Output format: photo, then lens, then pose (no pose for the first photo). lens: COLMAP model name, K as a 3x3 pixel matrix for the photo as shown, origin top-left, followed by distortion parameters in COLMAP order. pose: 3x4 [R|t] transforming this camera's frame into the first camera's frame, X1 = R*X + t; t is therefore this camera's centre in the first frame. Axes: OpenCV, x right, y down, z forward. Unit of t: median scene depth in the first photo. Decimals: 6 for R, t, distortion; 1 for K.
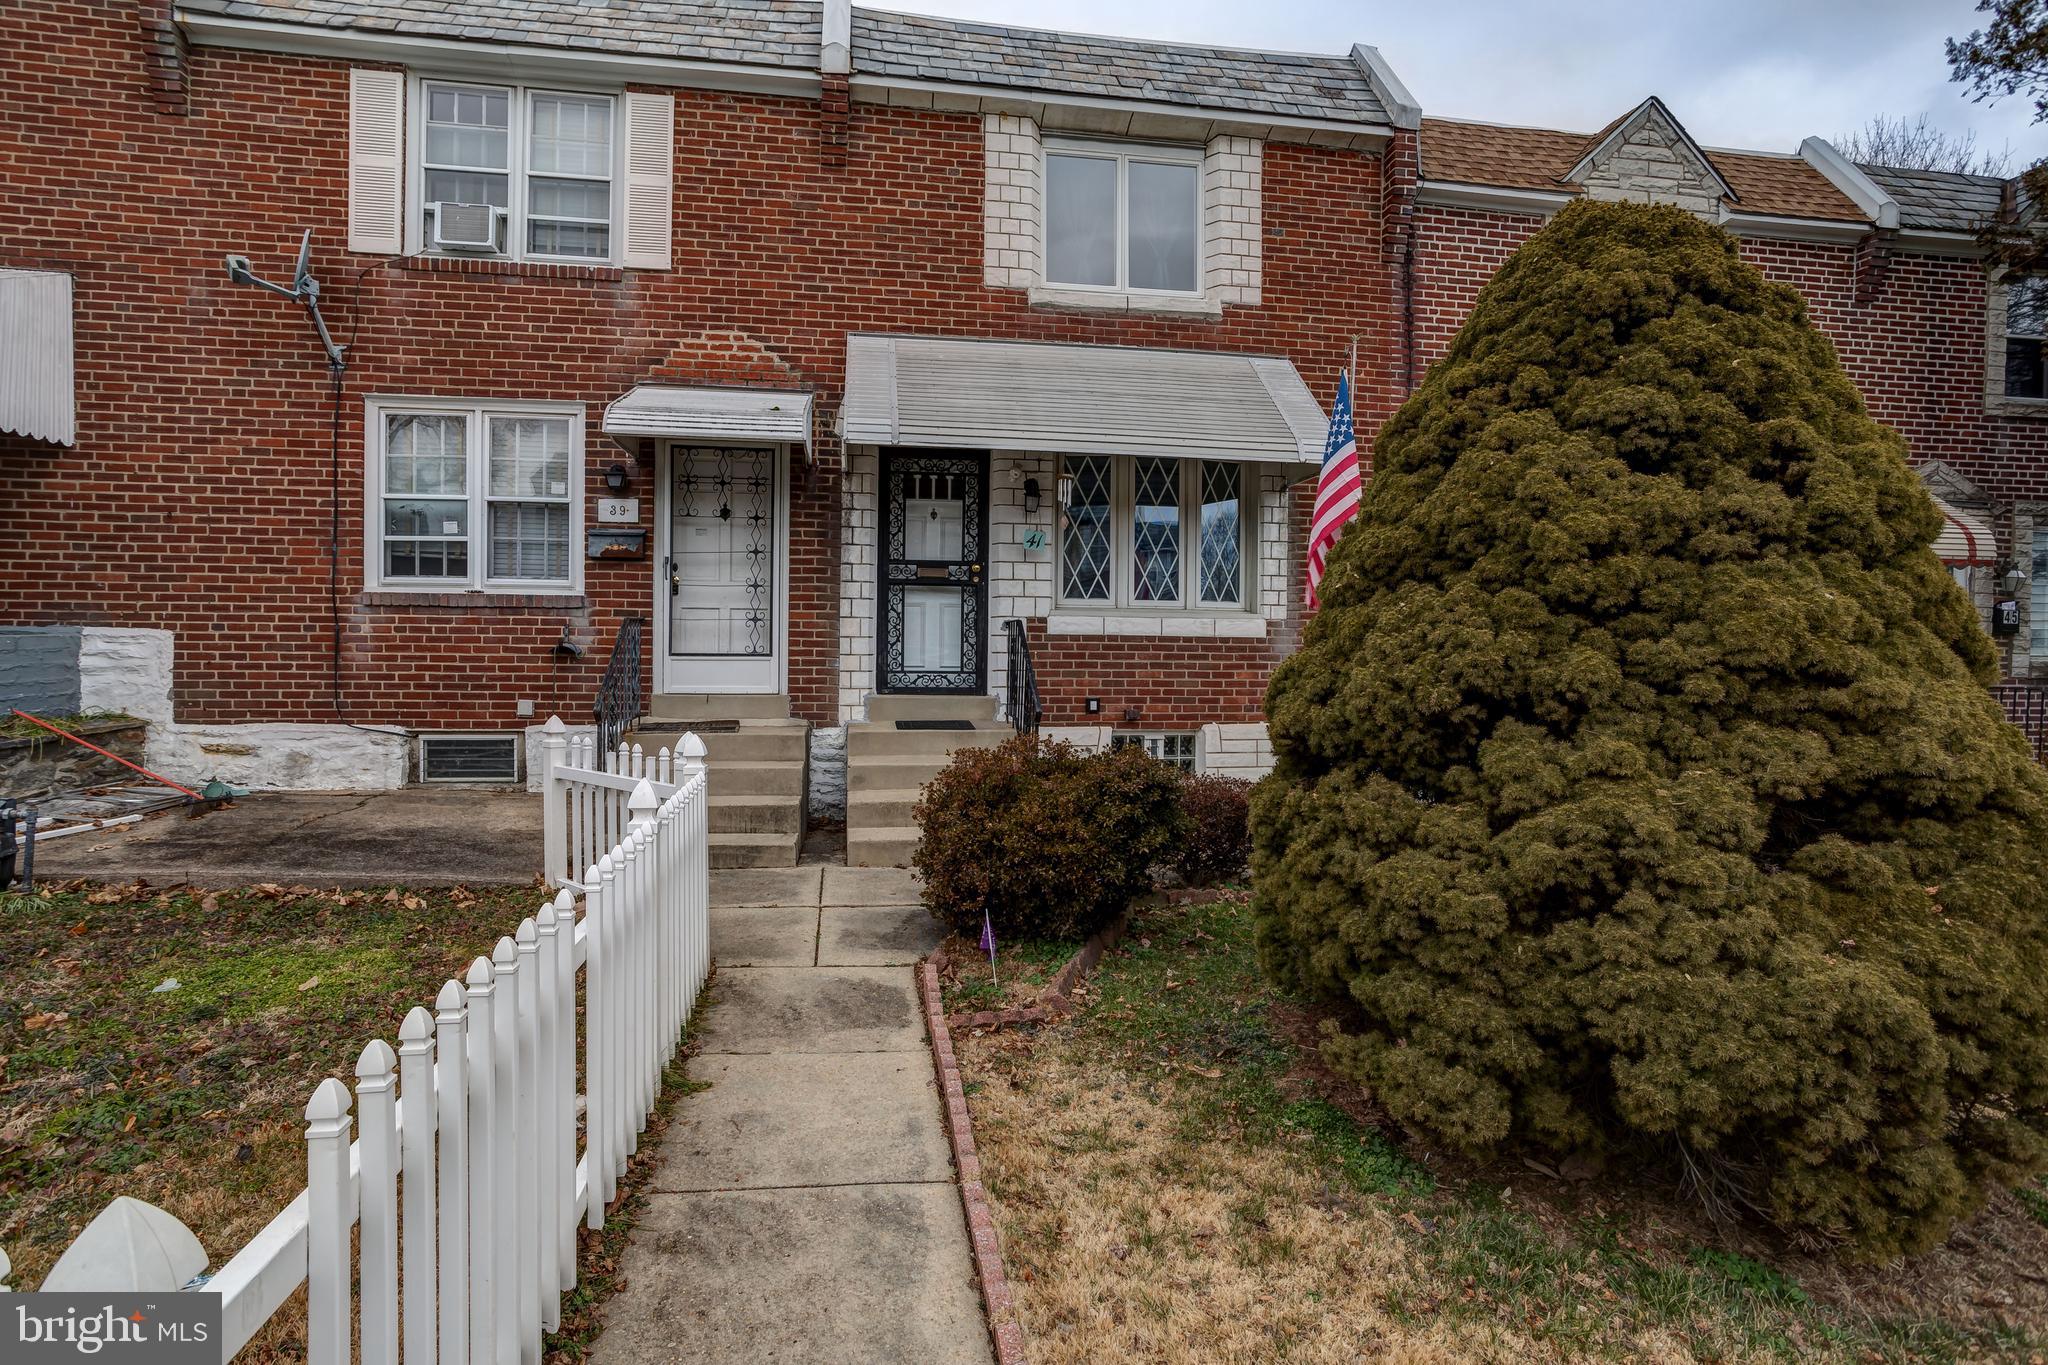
lens RADIAL K [[1059.5, 0, 1024.0], [0, 1059.5, 682.5], [0, 0, 1]] dist [-0.049455, 0.000350]
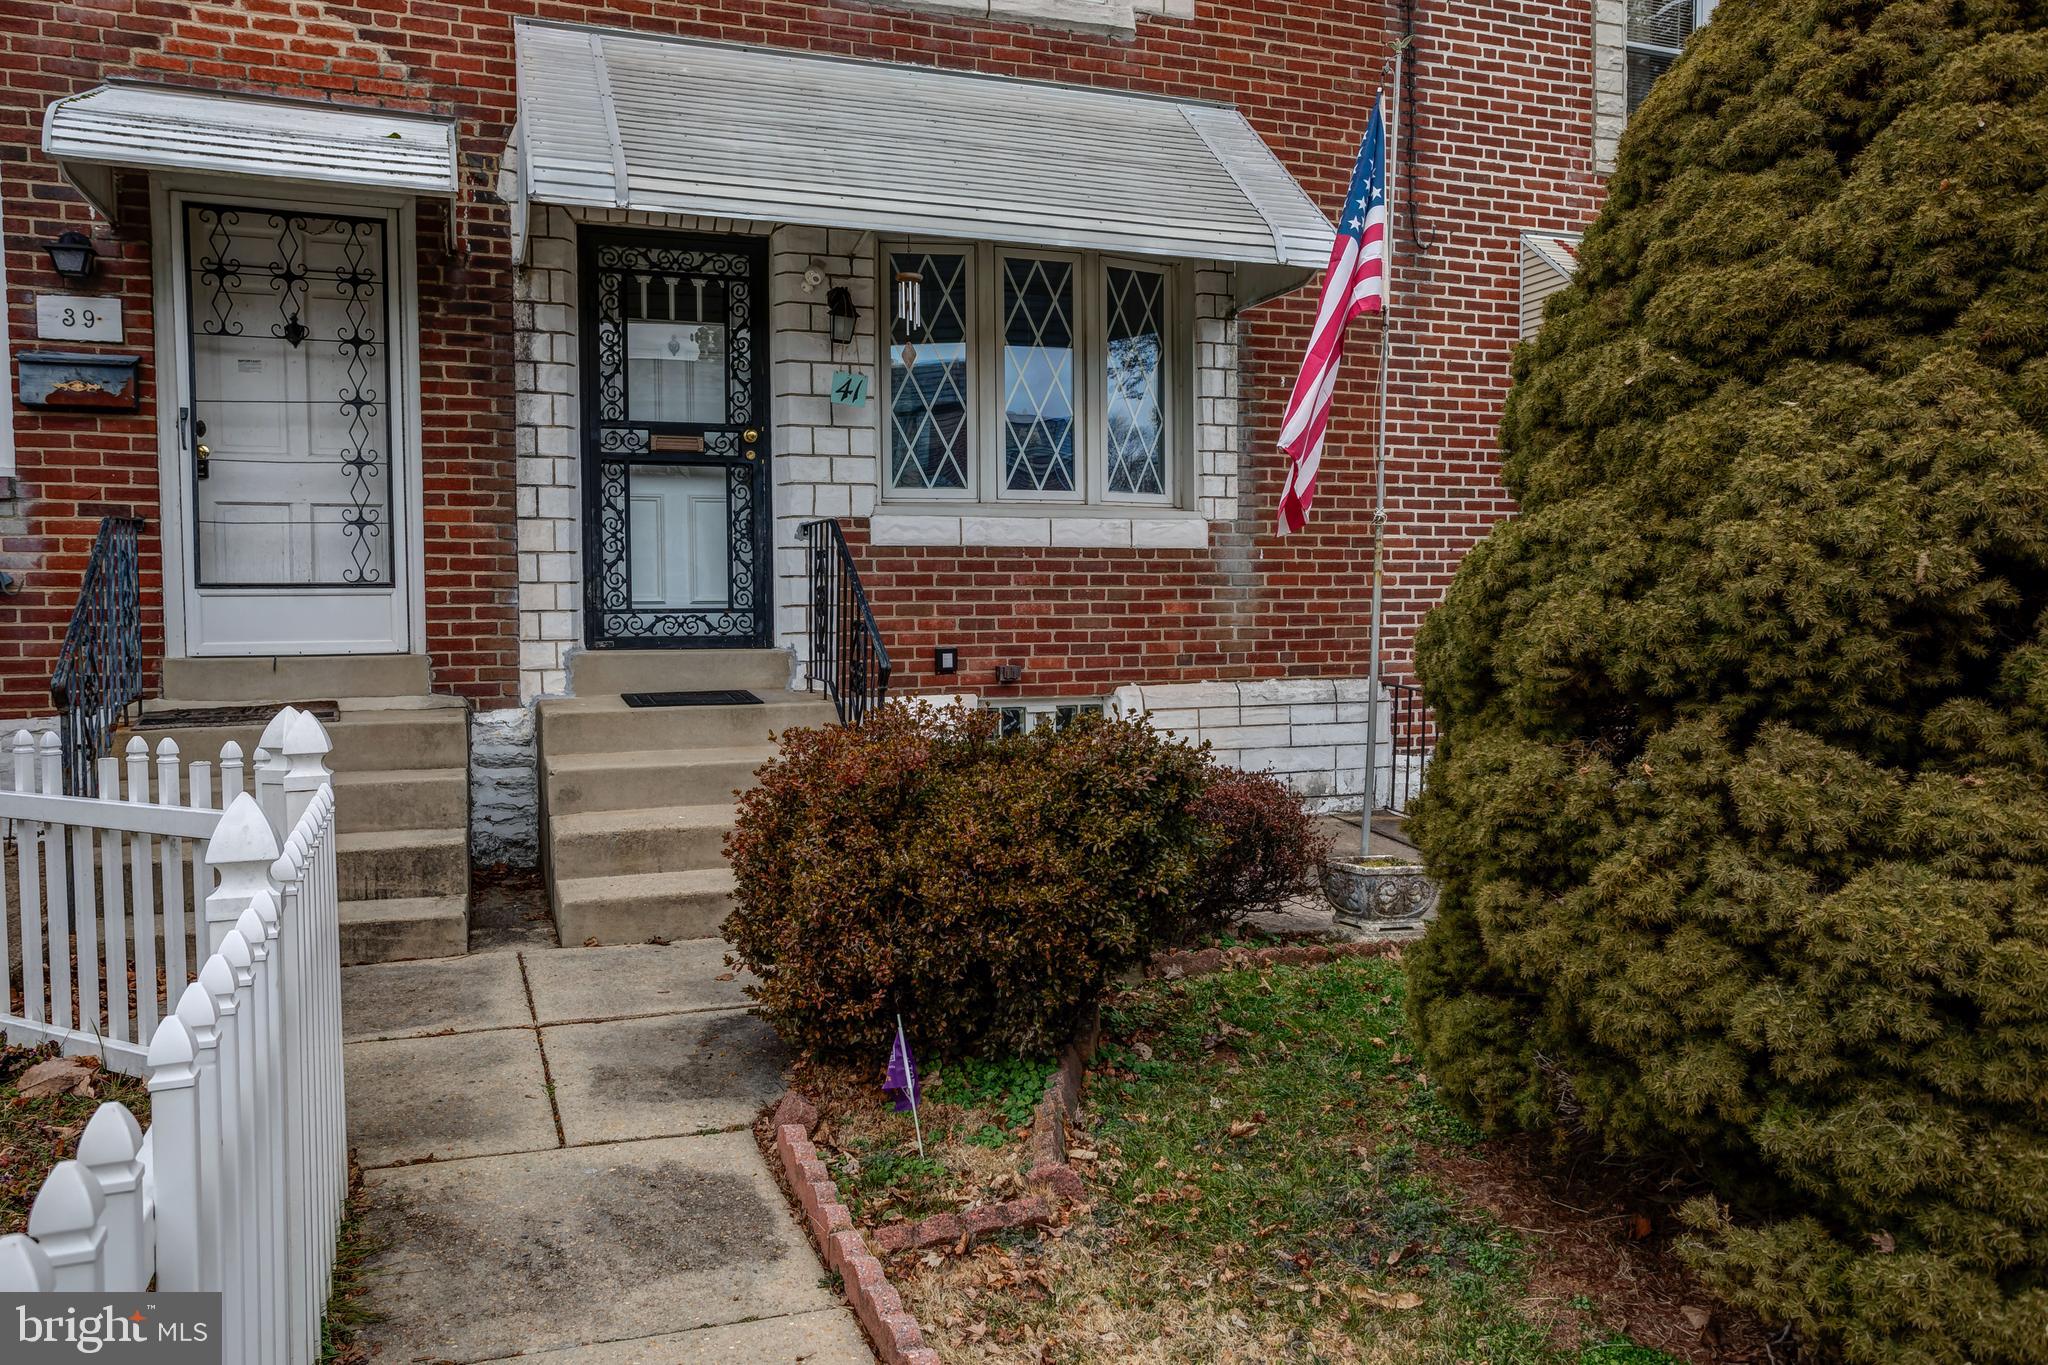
lens RADIAL K [[1506.7, 0, 1024.0], [0, 1506.7, 682.5], [0, 0, 1]] dist [-0.016945, 0.048054]
pose [[0.978900, -0.027993, 0.202413, -0.073586], [0.023866, 0.999455, 0.022801, 0.016575], [-0.202941, -0.017489, 0.979035, 0.139286]]
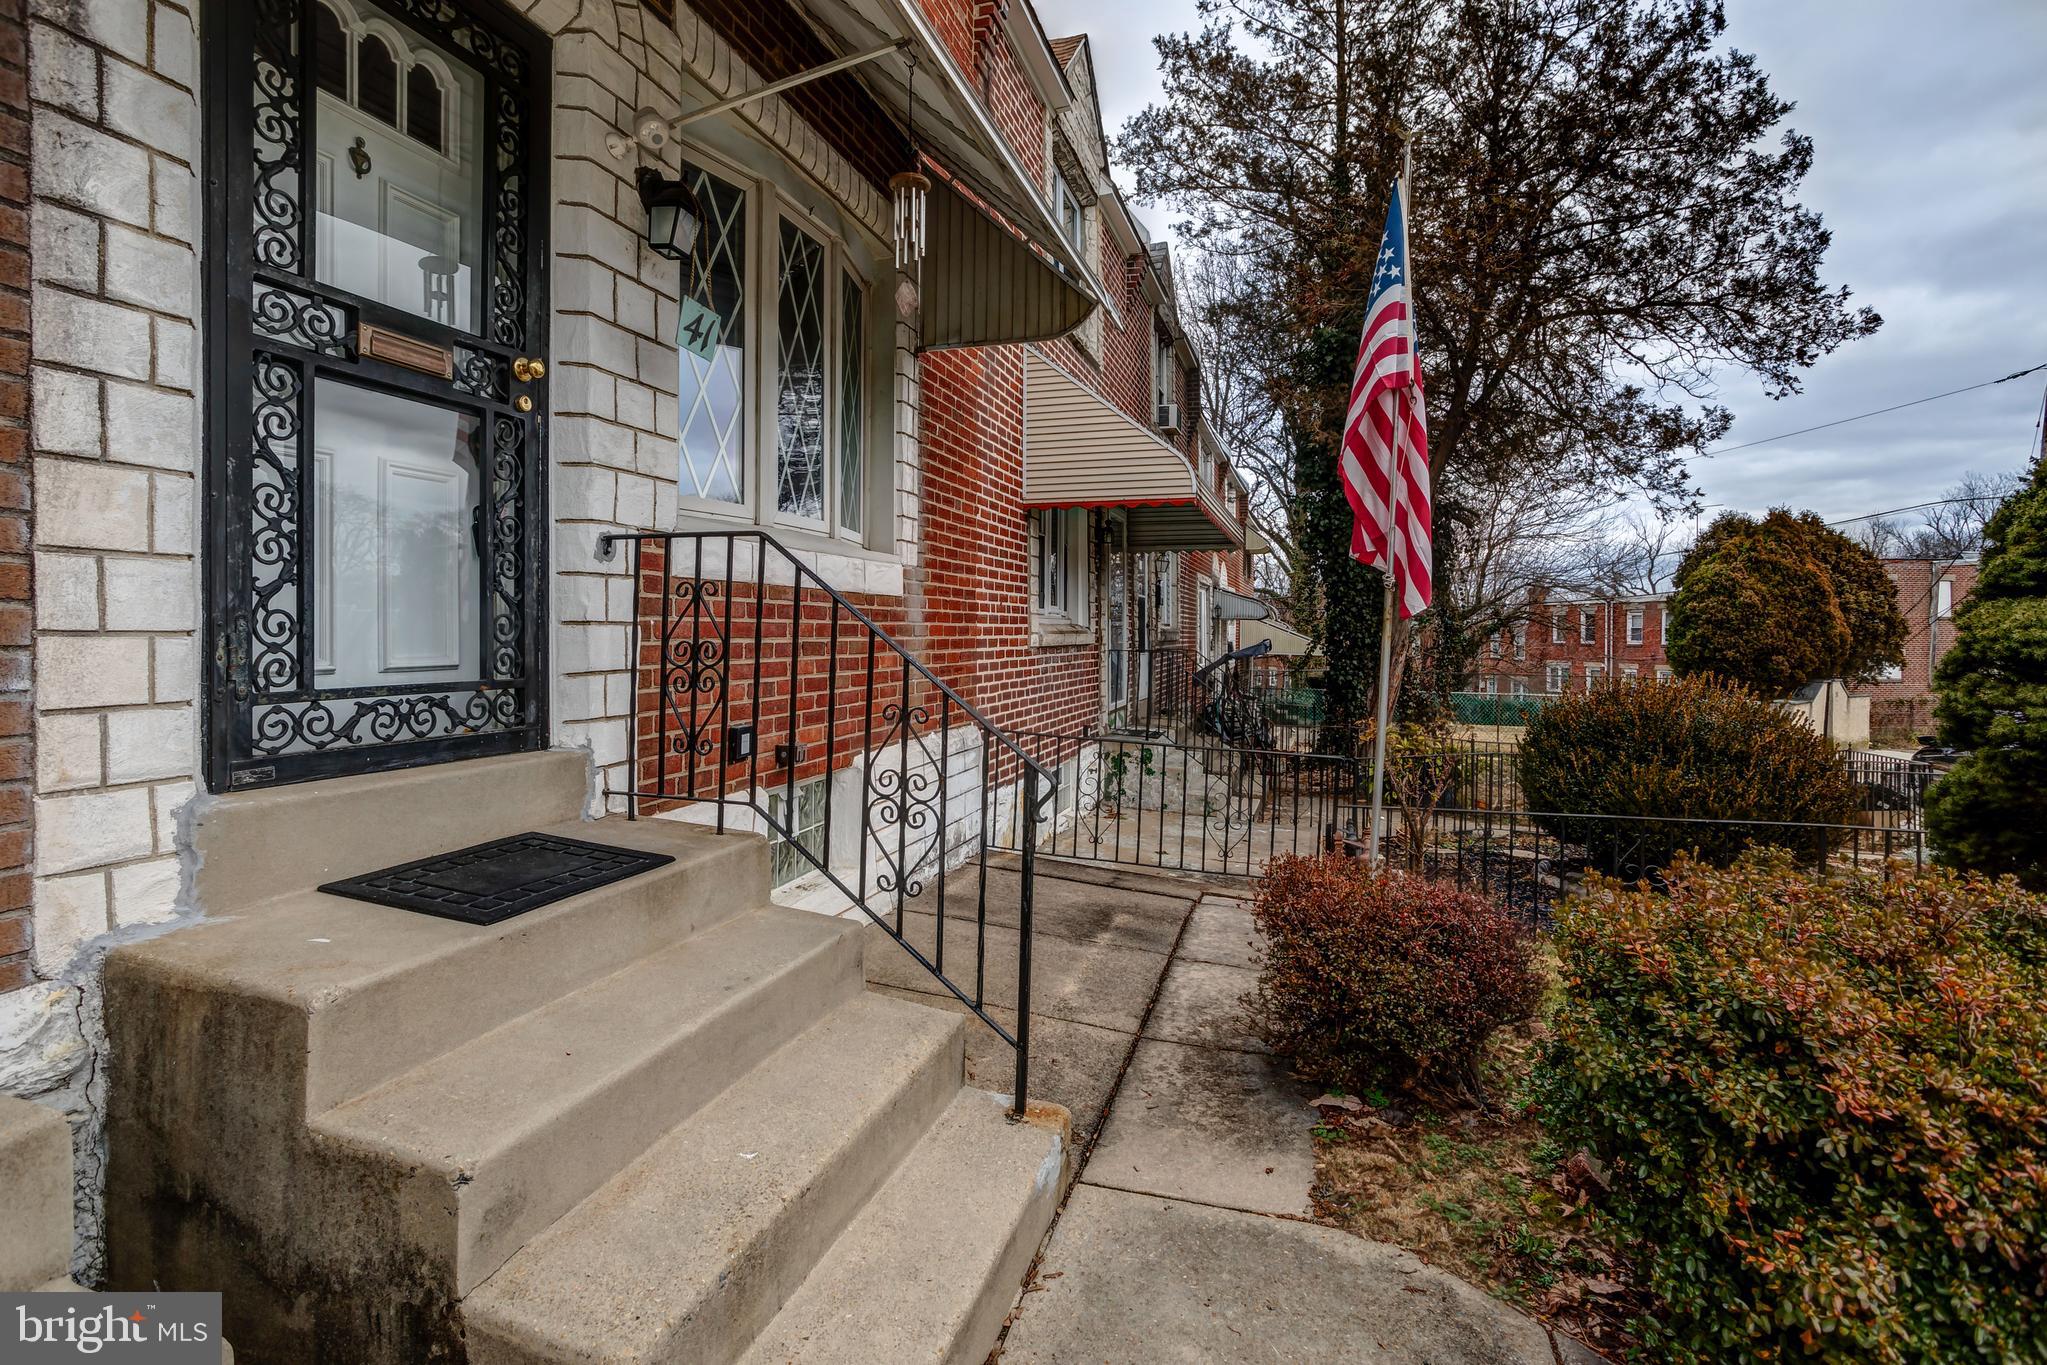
lens RADIAL K [[1004.0, 0, 1021.5], [0, 1004.0, 641.7], [0, 0, 1]] dist [-0.051960, 0.029707]
pose [[0.430167, -0.017162, 0.902586, -0.272874], [0.023519, 0.999693, 0.007800, -0.022302], [-0.902443, 0.017872, 0.430439, 0.764493]]
